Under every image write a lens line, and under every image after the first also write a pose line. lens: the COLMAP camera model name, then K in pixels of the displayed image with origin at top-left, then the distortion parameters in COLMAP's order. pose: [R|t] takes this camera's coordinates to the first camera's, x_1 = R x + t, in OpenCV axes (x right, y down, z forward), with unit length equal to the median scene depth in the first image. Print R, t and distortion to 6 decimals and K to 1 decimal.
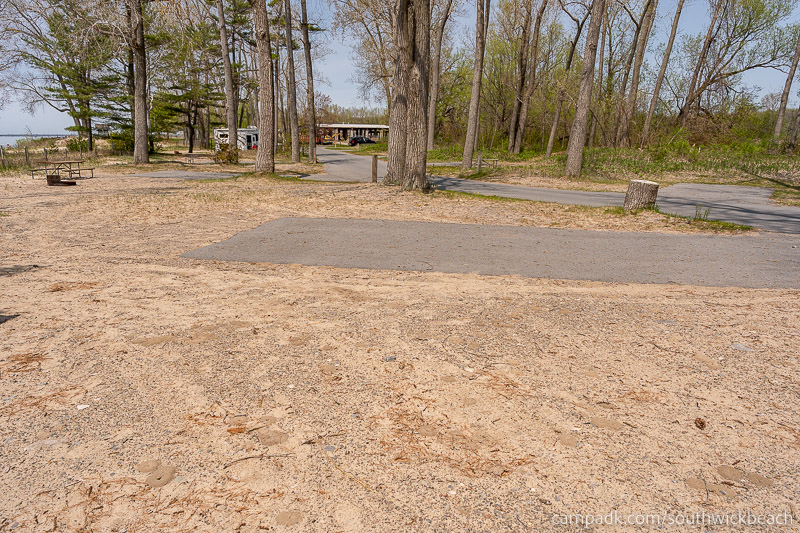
lens RADIAL K [[530.4, 0, 400.0], [0, 530.4, 266.5], [0, 0, 1]] dist [0.004129, 0.000626]
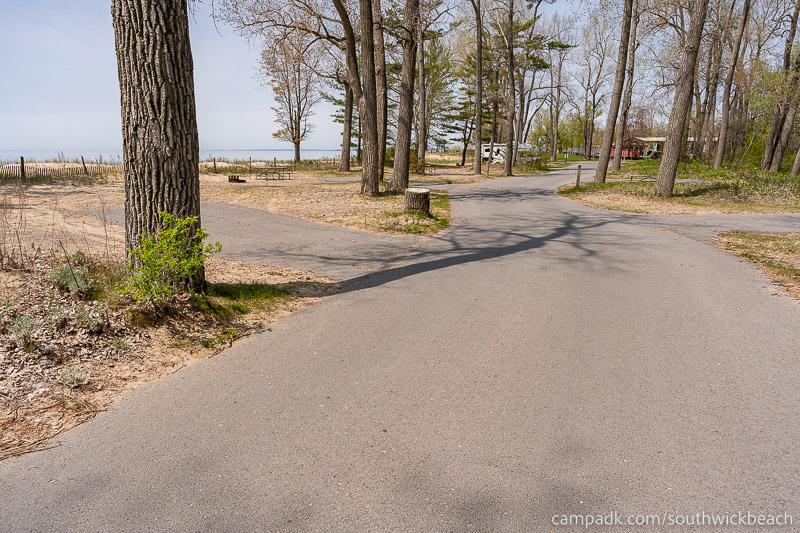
lens RADIAL K [[530.4, 0, 400.0], [0, 530.4, 266.5], [0, 0, 1]] dist [0.004129, 0.000626]
pose [[0.804814, 0.129583, -0.579209, 0.216284], [-0.144124, 0.989335, 0.021078, -0.004198], [0.575763, 0.066514, 0.814907, 0.014268]]
